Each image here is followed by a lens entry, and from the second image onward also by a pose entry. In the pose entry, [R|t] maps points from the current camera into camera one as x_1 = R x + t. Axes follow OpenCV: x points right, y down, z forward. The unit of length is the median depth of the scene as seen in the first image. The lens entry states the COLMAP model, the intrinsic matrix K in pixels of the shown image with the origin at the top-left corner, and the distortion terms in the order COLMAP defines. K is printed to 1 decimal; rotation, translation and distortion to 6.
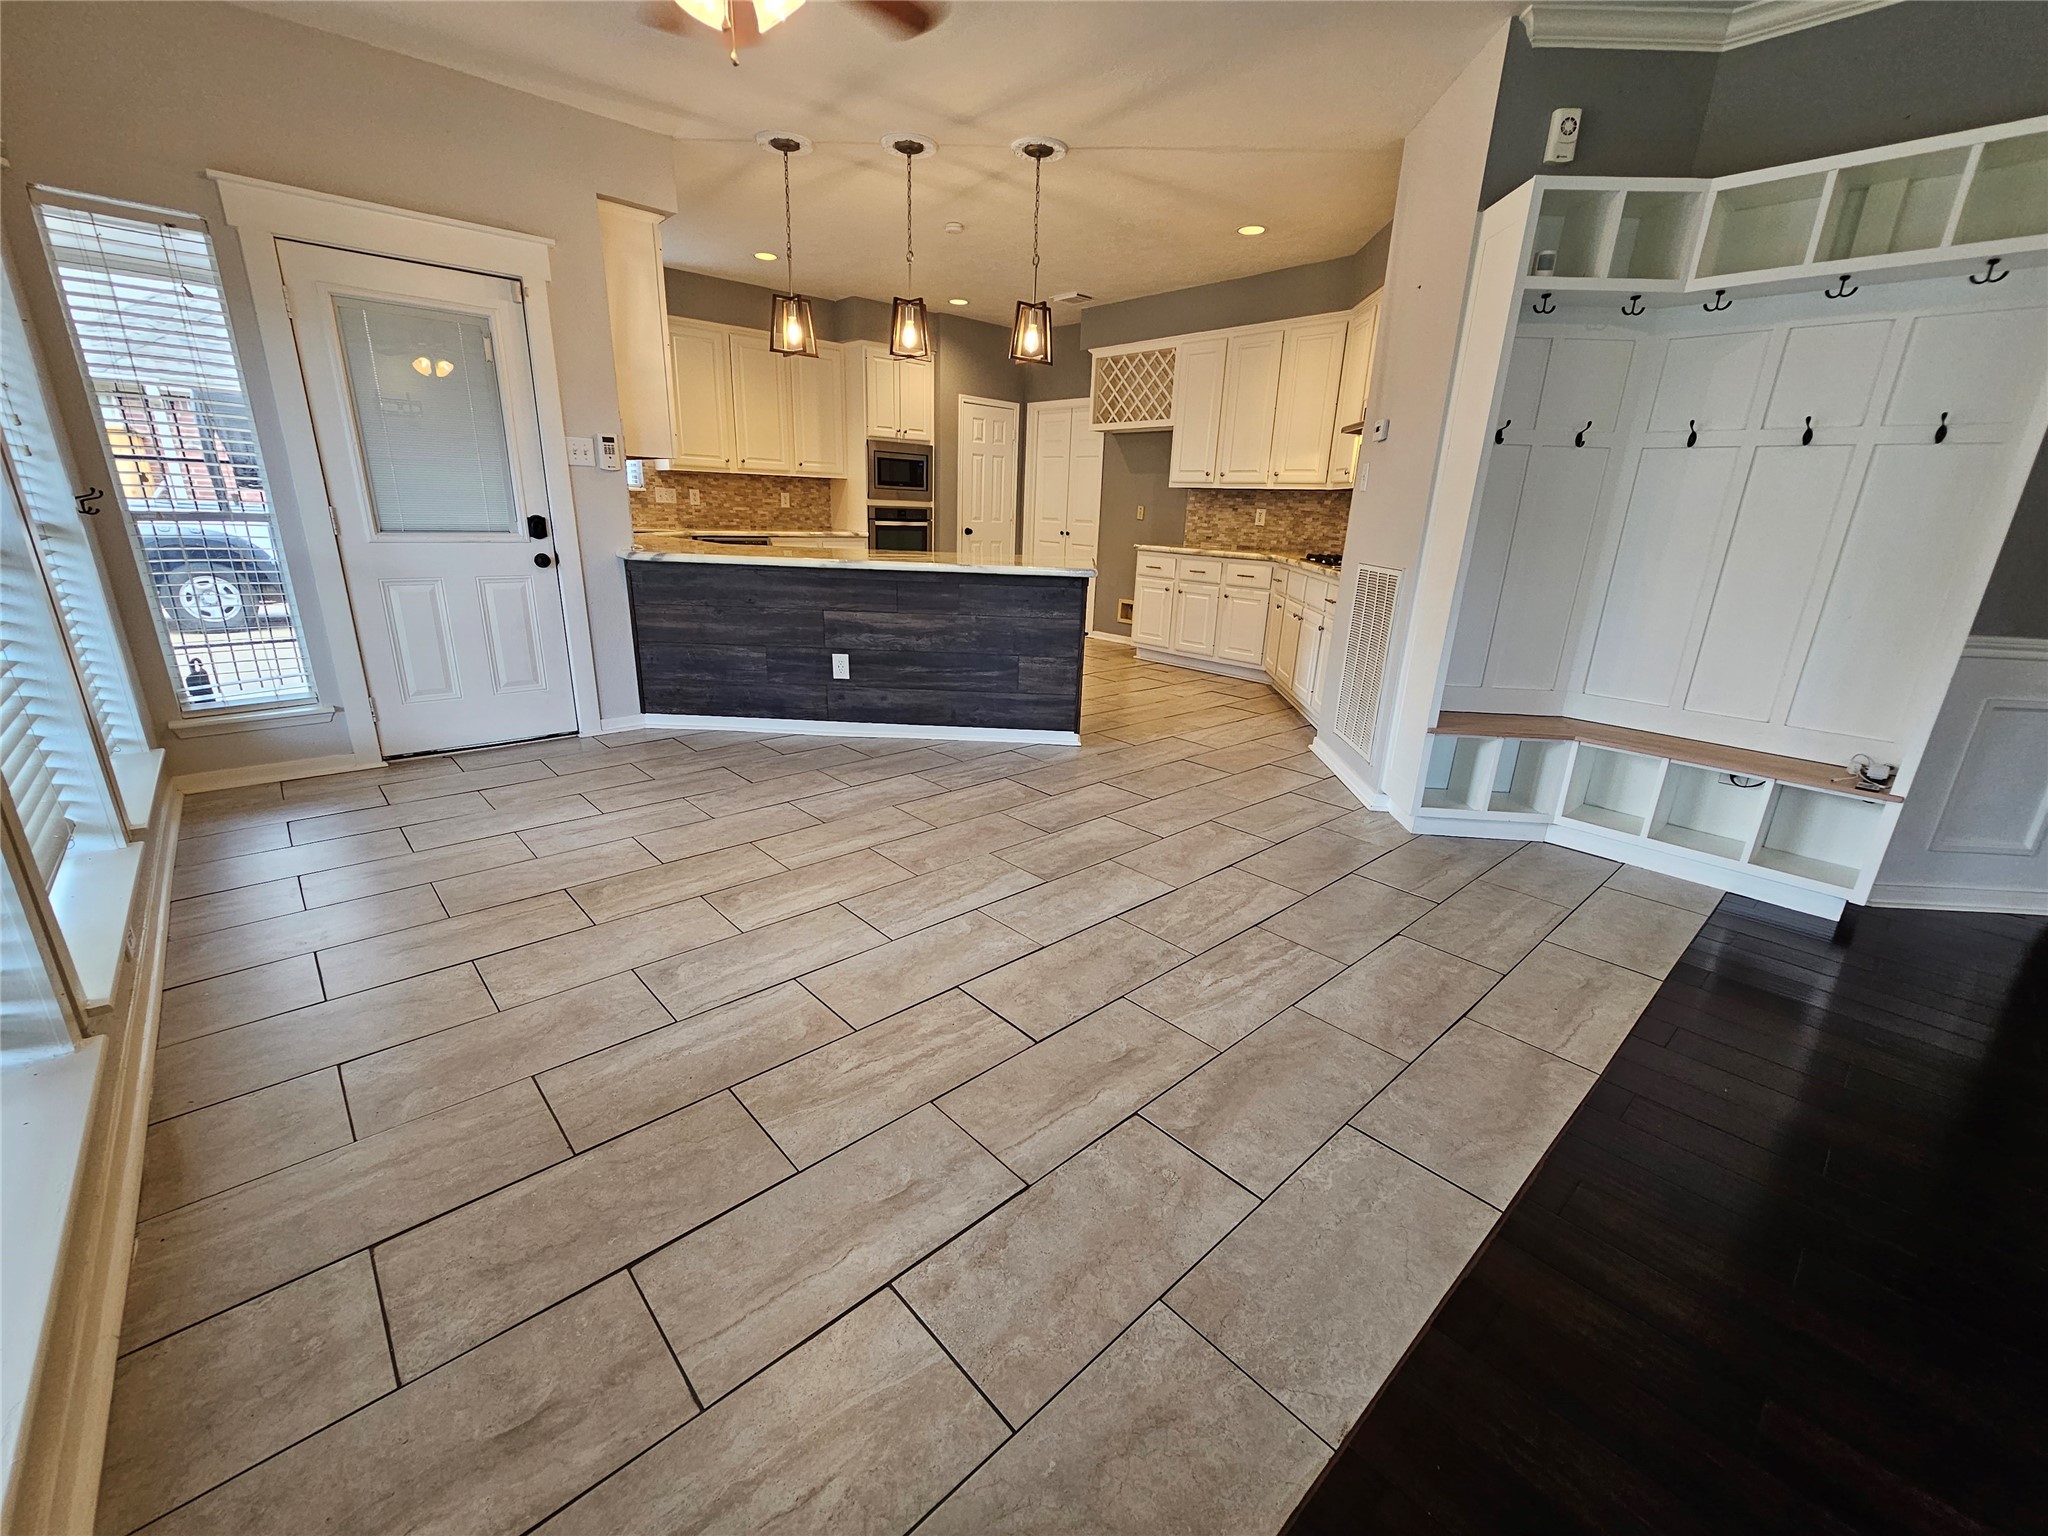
lens RADIAL K [[839.5, 0, 1023.2], [0, 839.5, 775.7], [0, 0, 1]] dist [-0.001621, 0.000311]
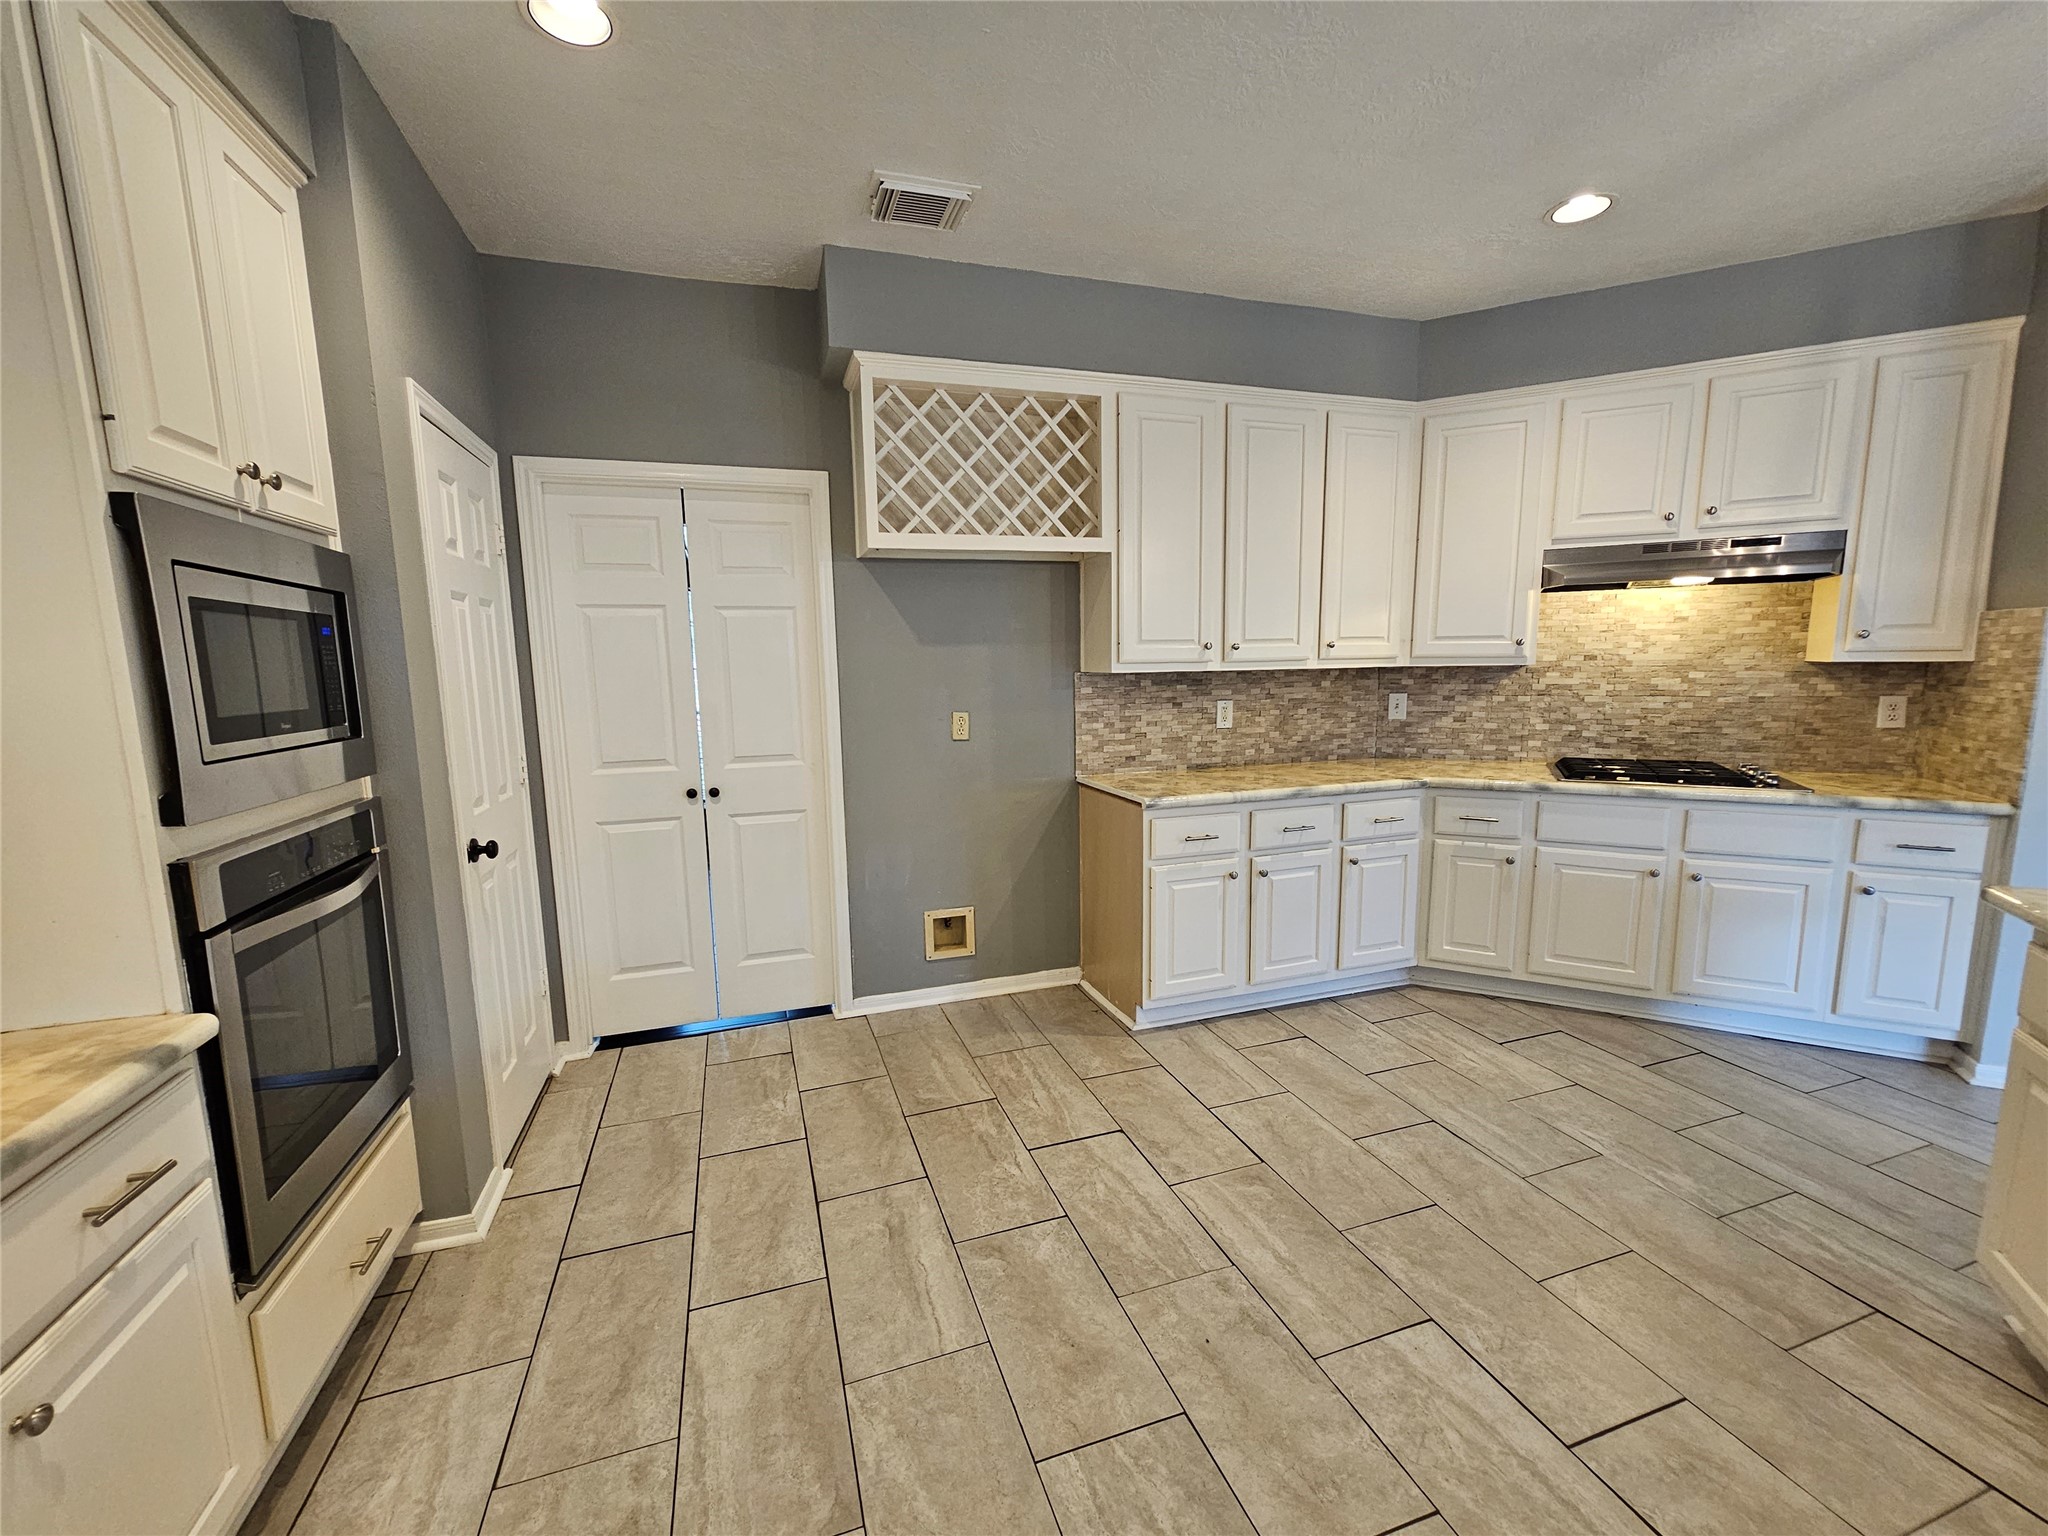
lens RADIAL K [[839.5, 0, 1025.5], [0, 839.5, 776.1], [0, 0, 1]] dist [-0.001621, 0.000311]
pose [[0.405447, -0.166181, 0.898886, -0.320209], [0.311046, 0.949740, 0.035283, -0.349384], [-0.859571, 0.265290, 0.436759, 0.925501]]
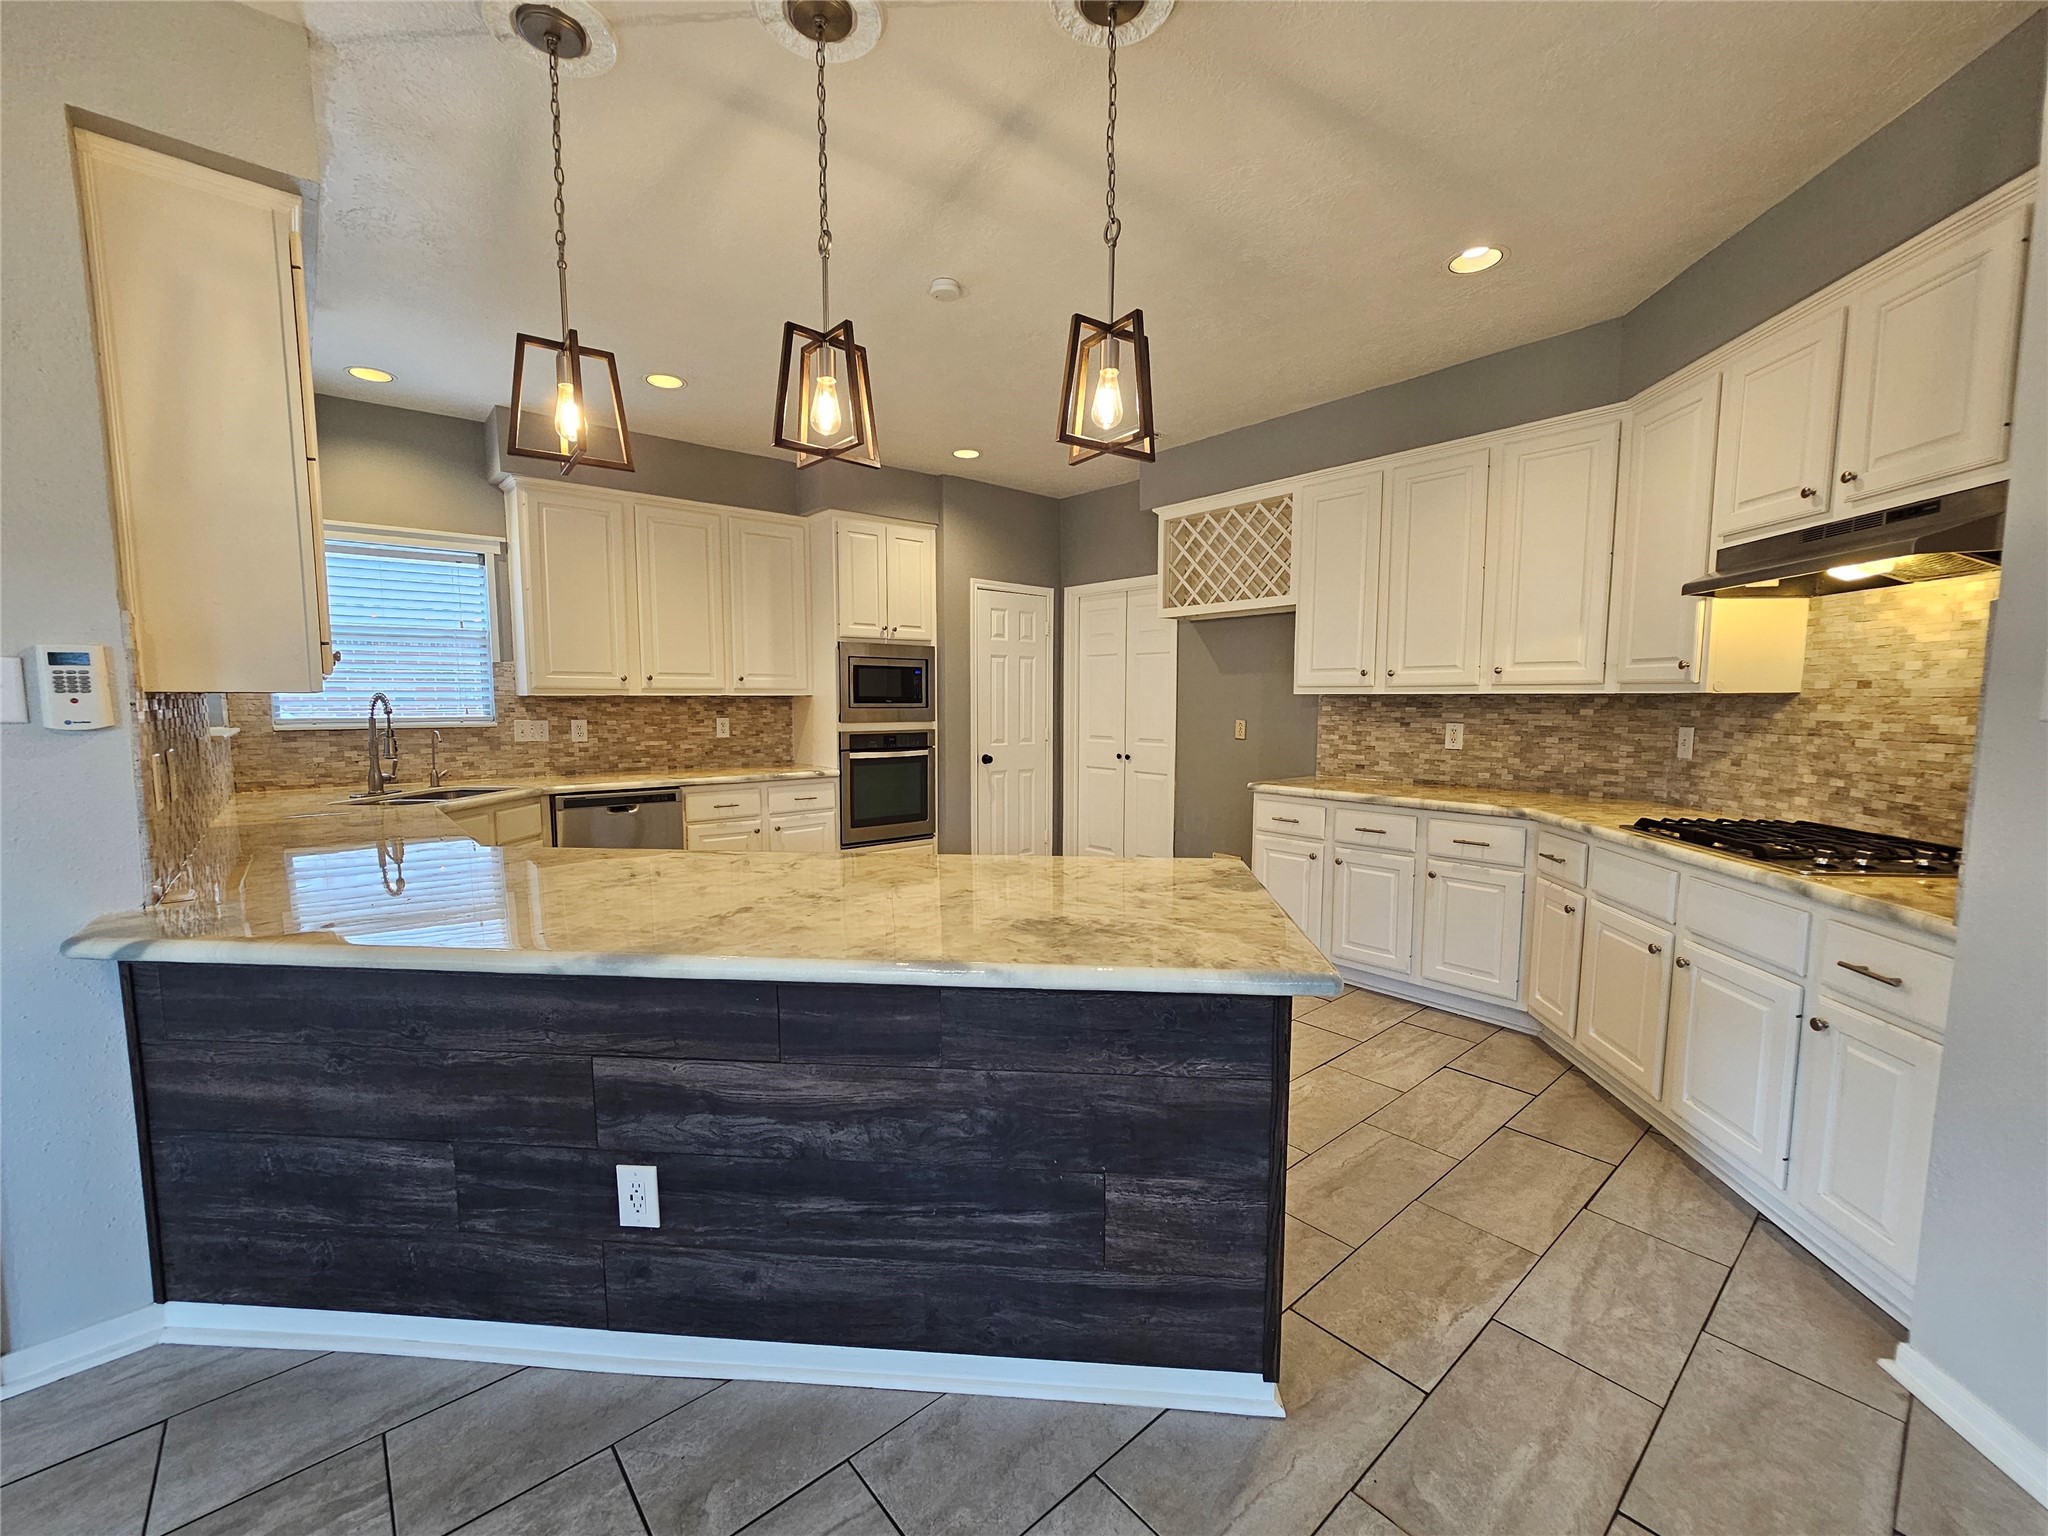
lens RADIAL K [[839.5, 0, 1019.0], [0, 839.5, 773.5], [0, 0, 1]] dist [-0.001621, 0.000311]
pose [[0.998855, -0.030306, -0.037005, -0.016456], [0.021384, 0.974980, -0.221263, -0.159808], [0.042785, 0.220219, 0.974512, 0.411954]]
